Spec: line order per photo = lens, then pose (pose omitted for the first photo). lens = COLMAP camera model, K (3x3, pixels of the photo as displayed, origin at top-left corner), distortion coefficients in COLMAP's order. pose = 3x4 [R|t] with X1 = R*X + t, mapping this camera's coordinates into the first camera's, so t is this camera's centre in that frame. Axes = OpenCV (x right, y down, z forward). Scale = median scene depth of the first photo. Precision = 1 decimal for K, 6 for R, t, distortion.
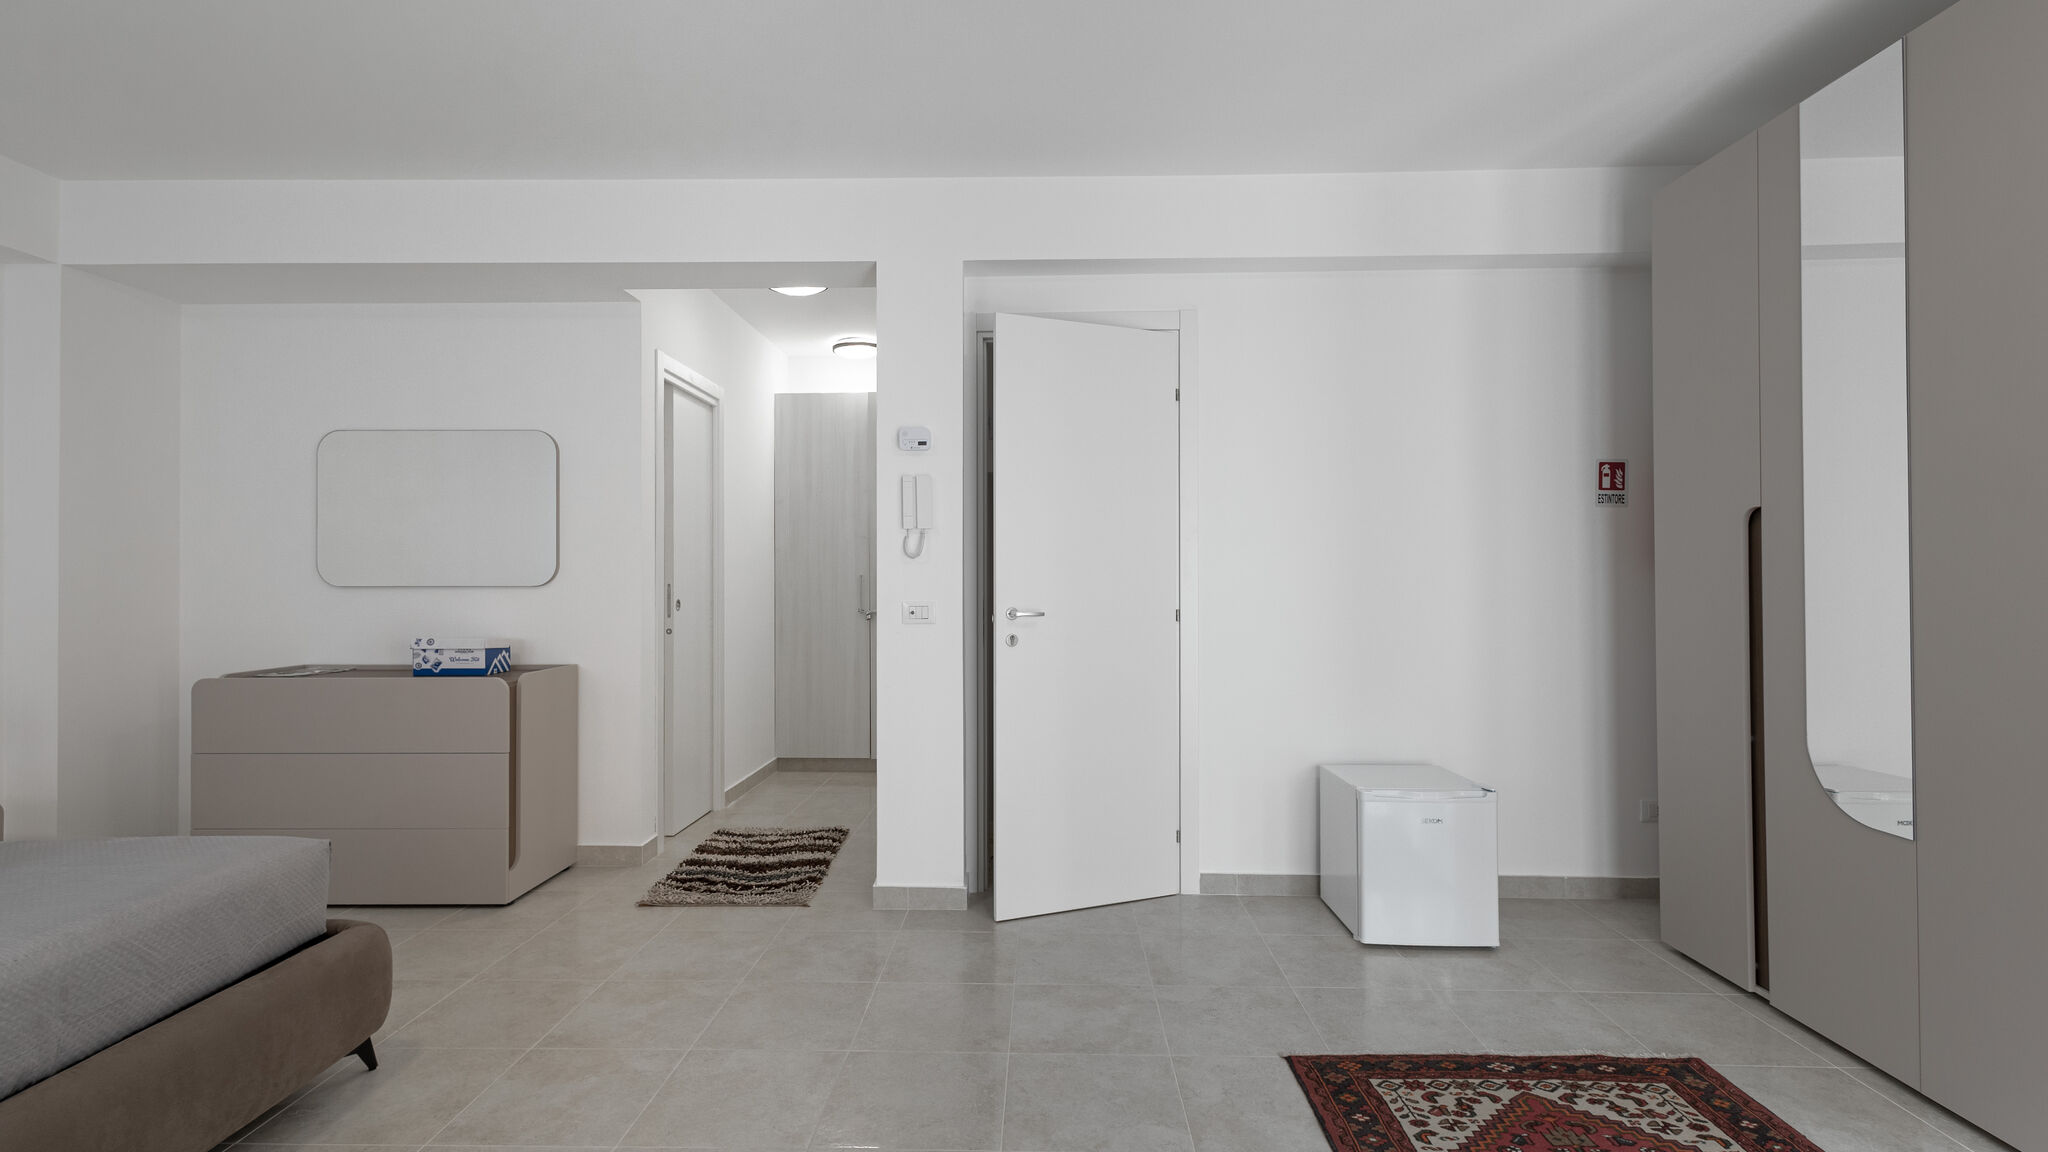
lens RADIAL K [[942.7, 0, 1010.3], [0, 942.7, 572.6], [0, 0, 1]] dist [0.019220, -0.005731]
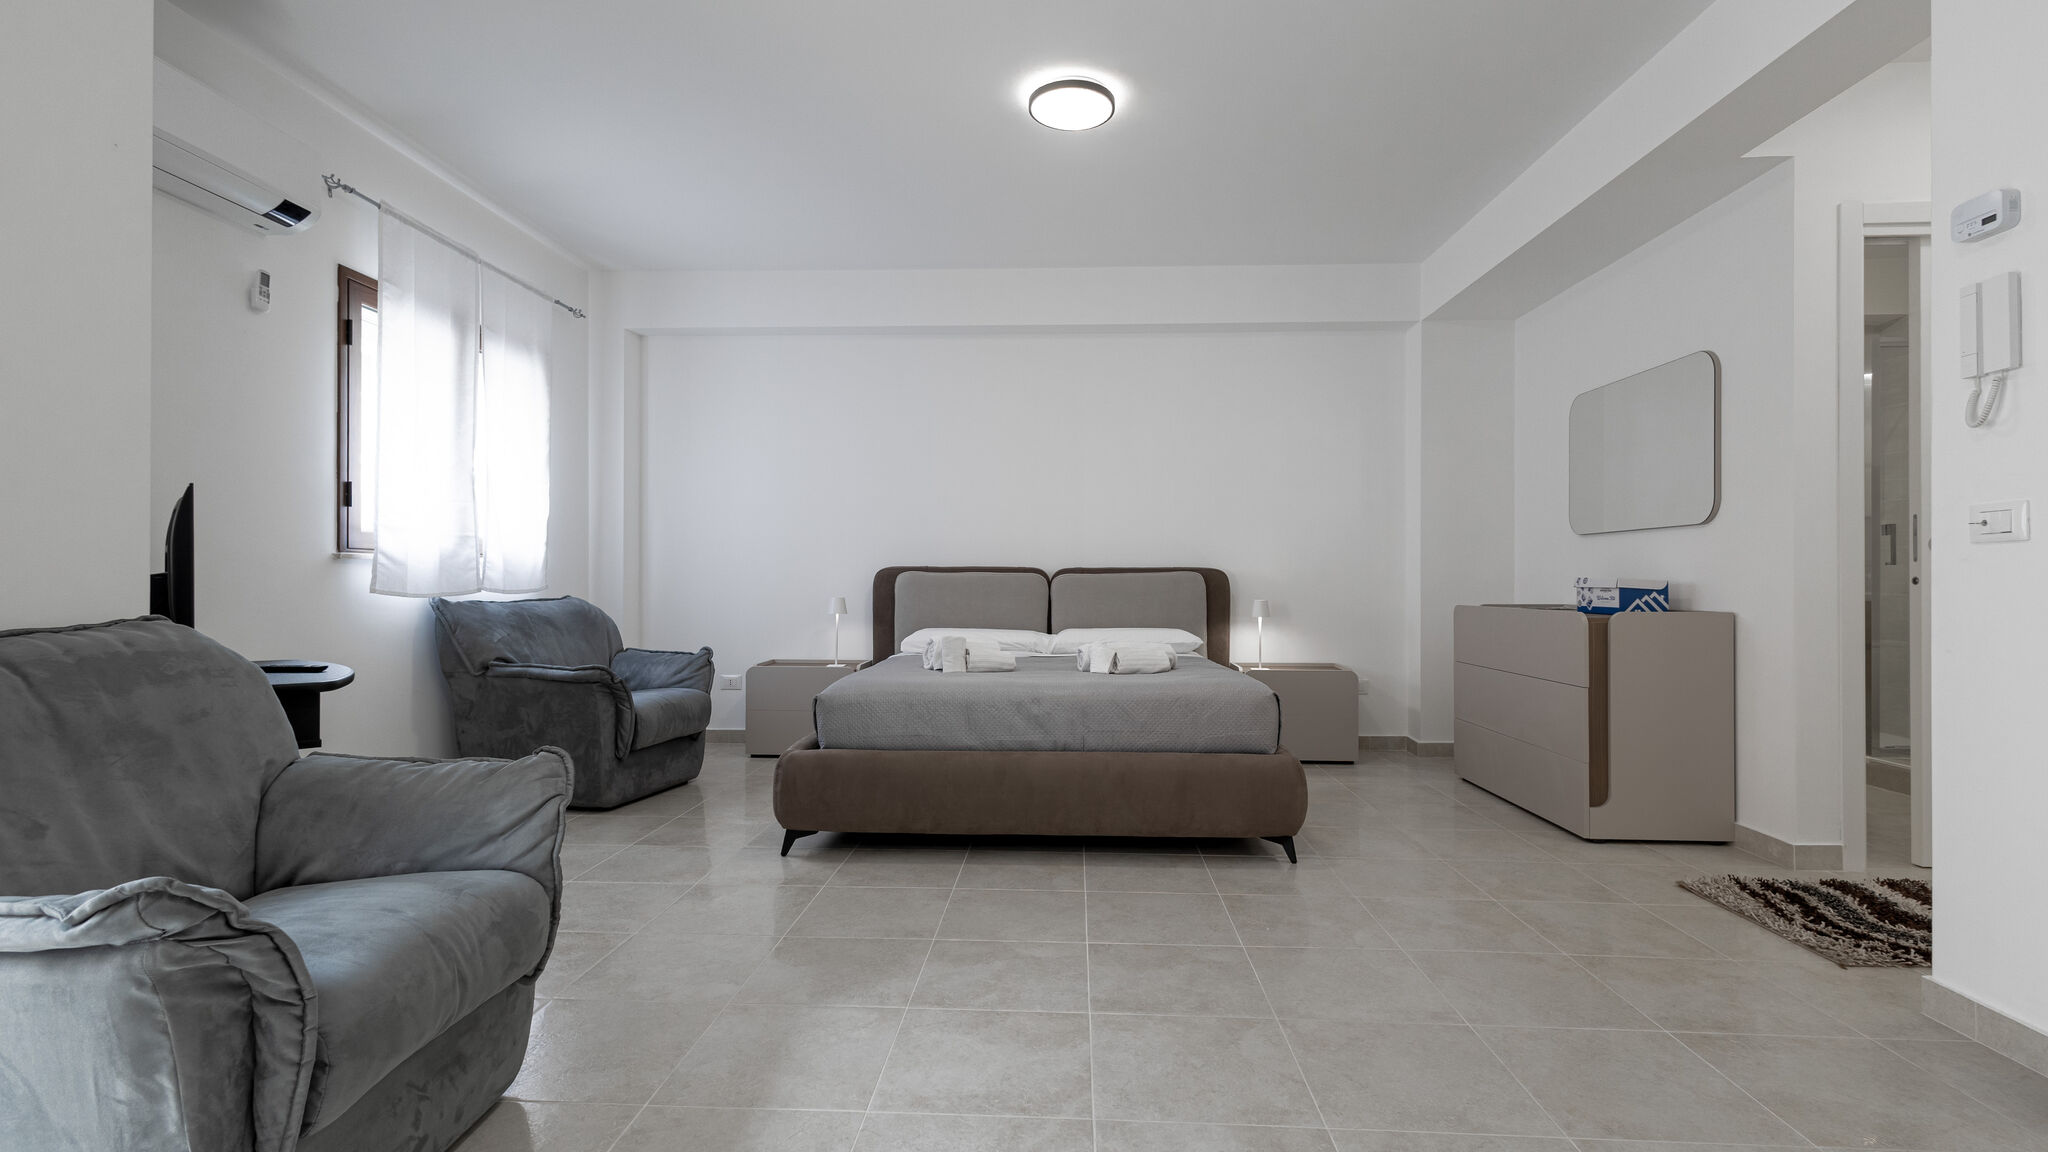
lens RADIAL K [[942.7, 0, 1021.1], [0, 942.7, 573.9], [0, 0, 1]] dist [0.019220, -0.005731]
pose [[-0.027468, -0.007212, -0.999597, 0.454065], [0.005592, 0.999957, -0.007368, 0.071255], [0.999607, -0.005792, -0.027426, 0.414098]]
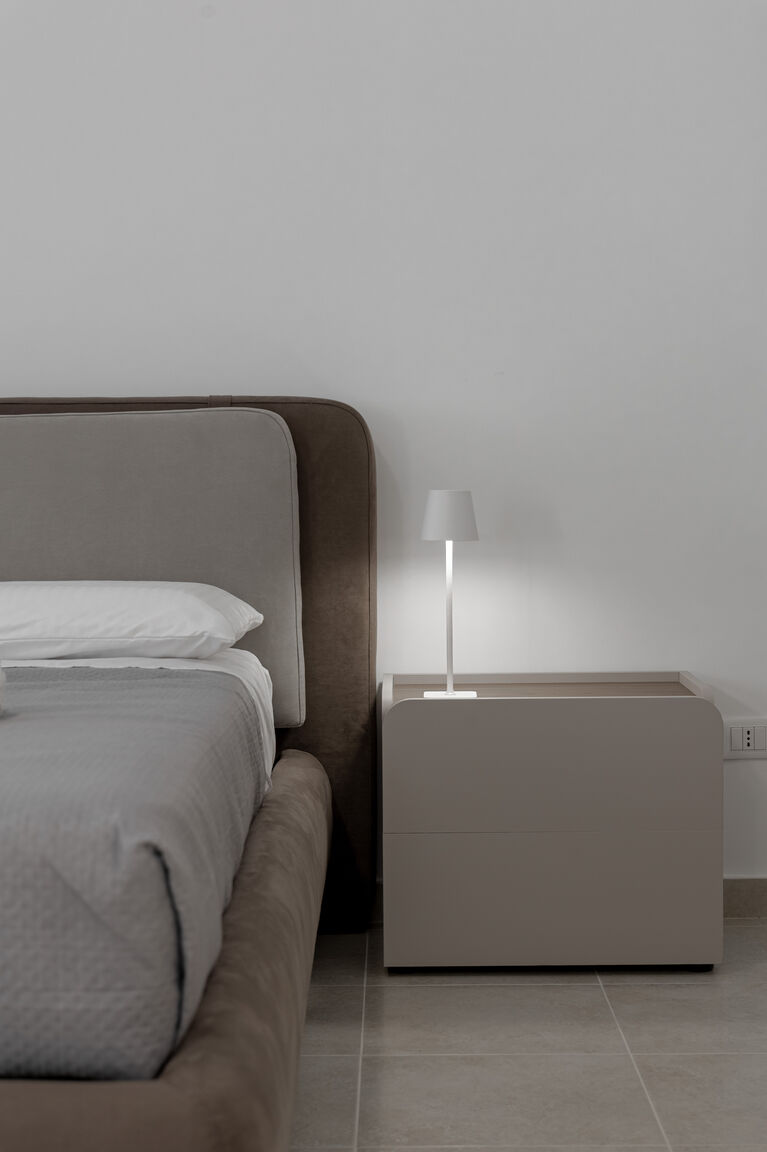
lens RADIAL K [[1988.5, 0, 380.8], [0, 1988.5, 575.3], [0, 0, 1]] dist [0.005229, 0.000000]
pose [[0.018198, 0.061850, -0.997920, 0.036349], [0.010943, 0.998013, 0.062056, 0.081600], [0.999775, -0.012050, 0.017485, 0.677859]]
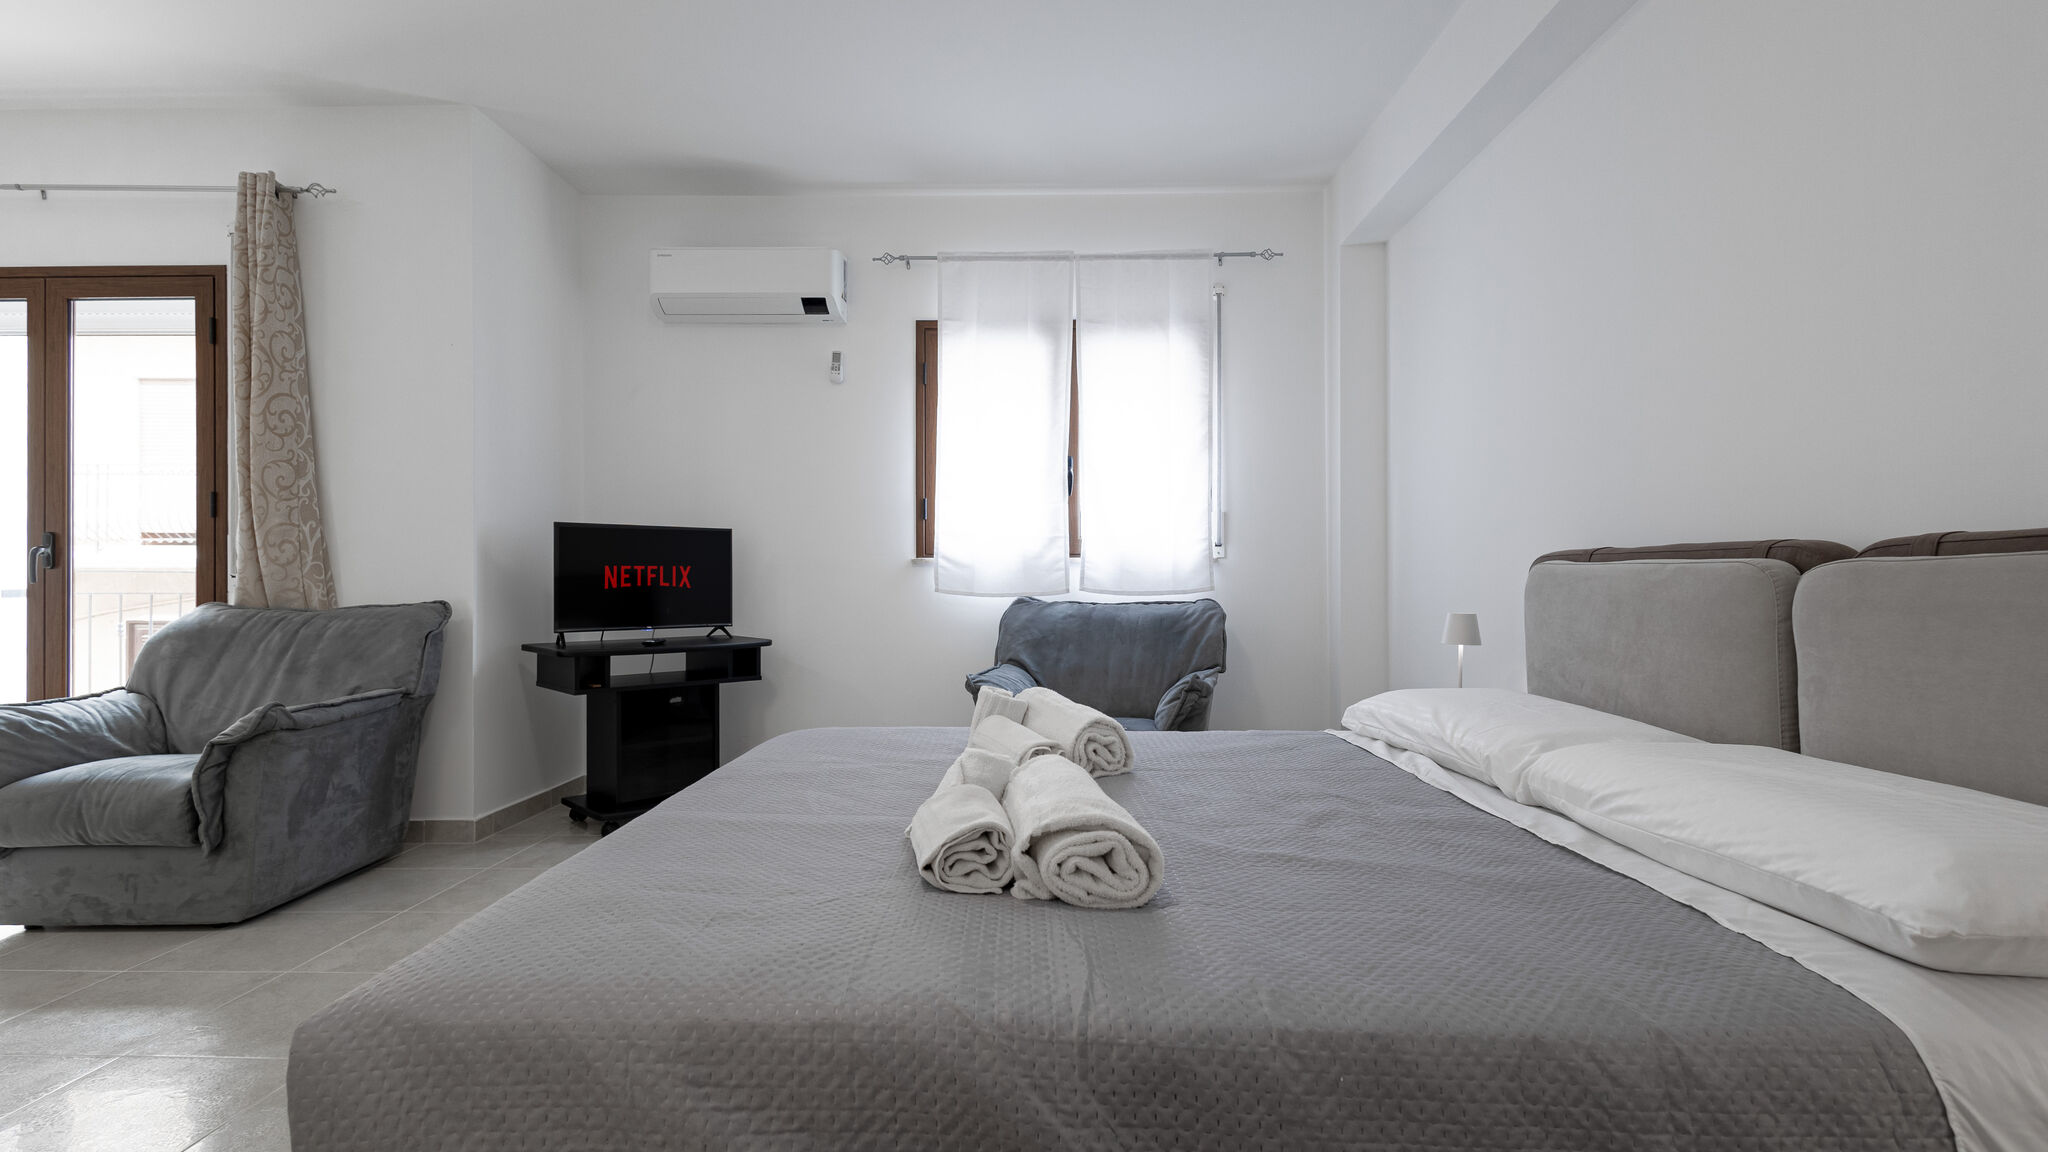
lens RADIAL K [[942.7, 0, 1023.2], [0, 942.7, 577.7], [0, 0, 1]] dist [0.019220, -0.005731]
pose [[-0.999992, 0.001942, -0.003392, -0.617198], [0.001970, 0.999965, -0.008089, 0.072237], [0.003376, -0.008095, -0.999962, 0.859092]]
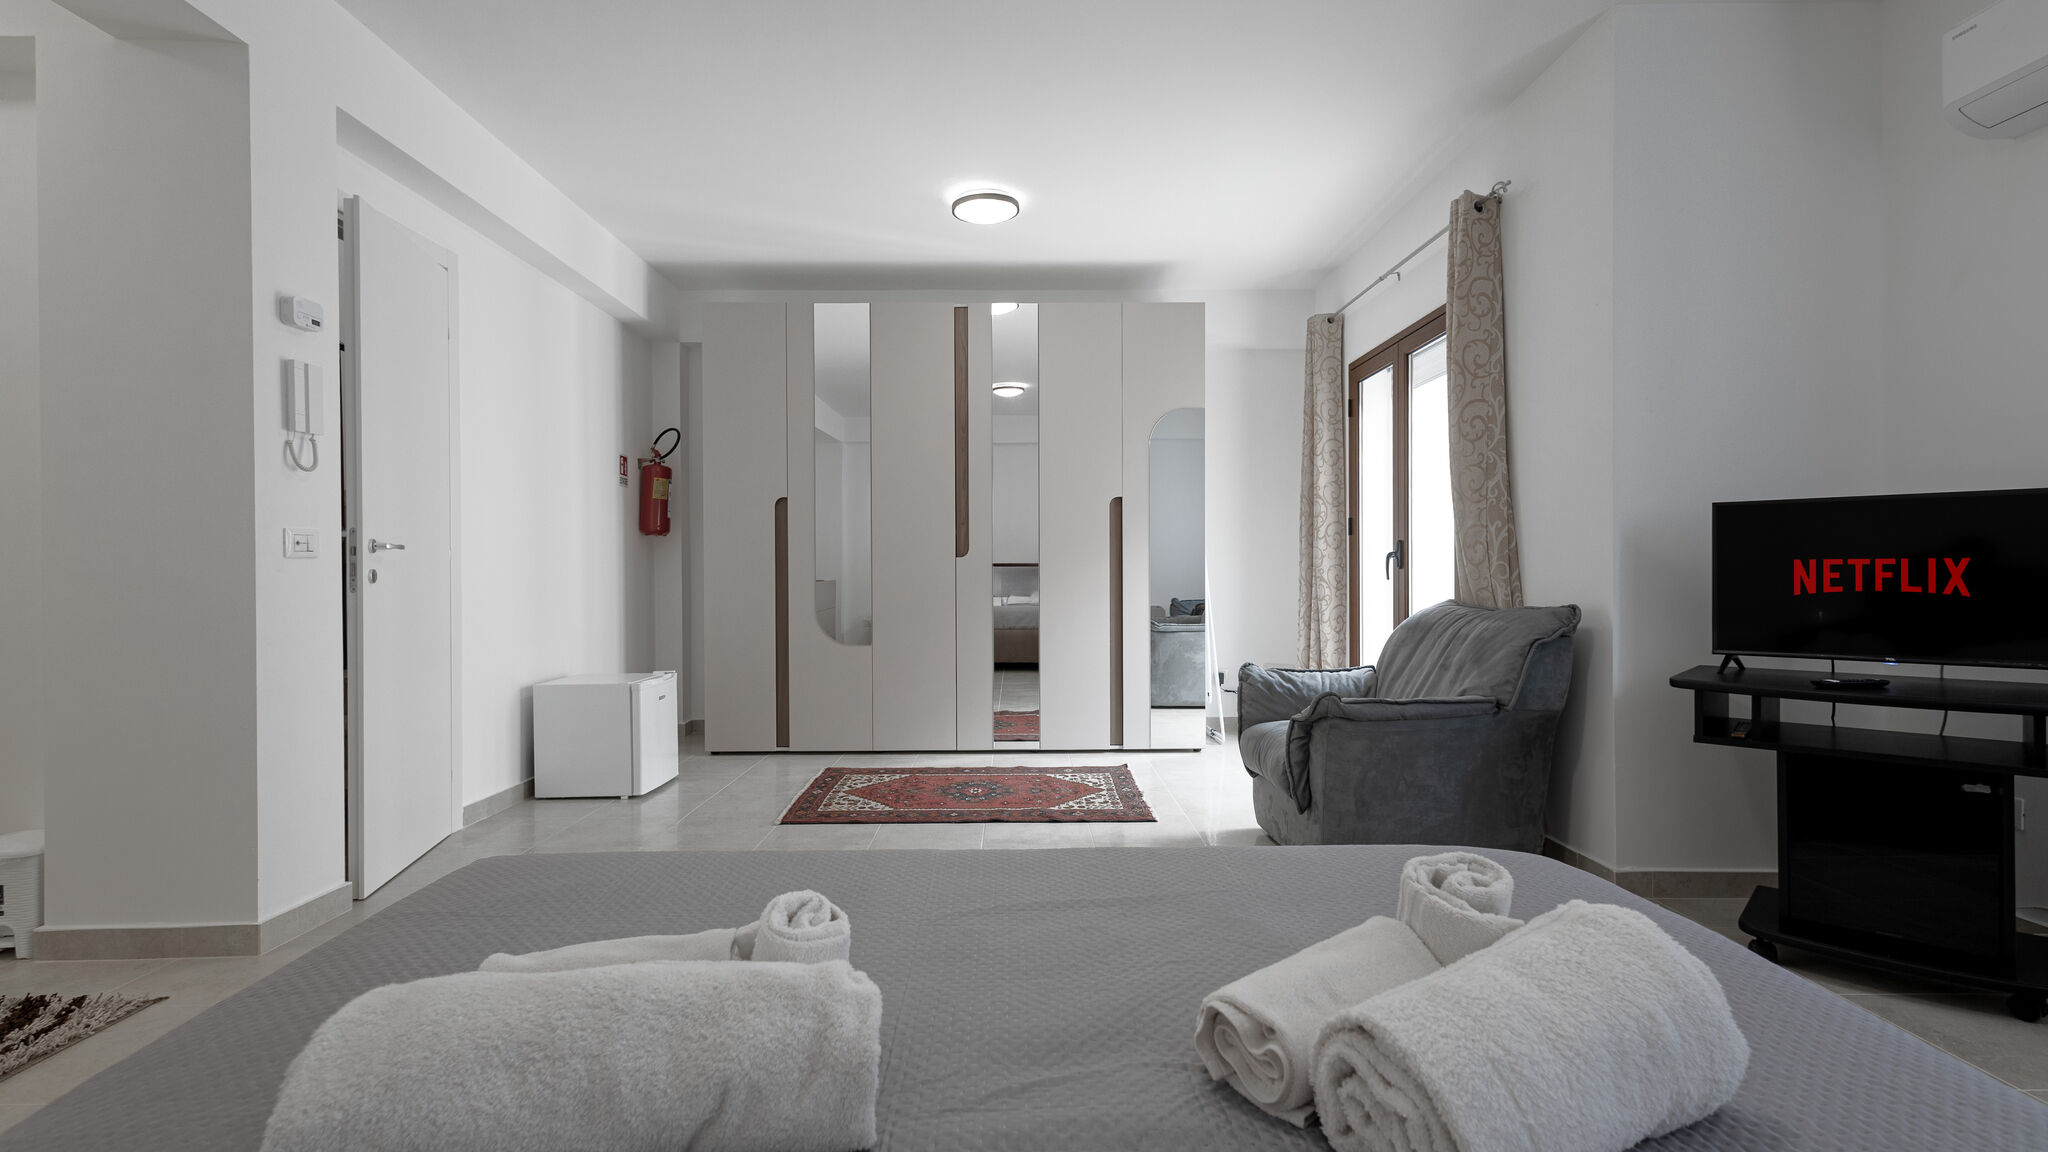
lens RADIAL K [[942.7, 0, 1024.8], [0, 942.7, 572.2], [0, 0, 1]] dist [0.019220, -0.005731]
pose [[-0.045110, 0.002870, 0.998978, -0.836862], [-0.002868, 0.999991, -0.003002, 0.062401], [-0.998978, -0.003000, -0.045102, 0.426754]]
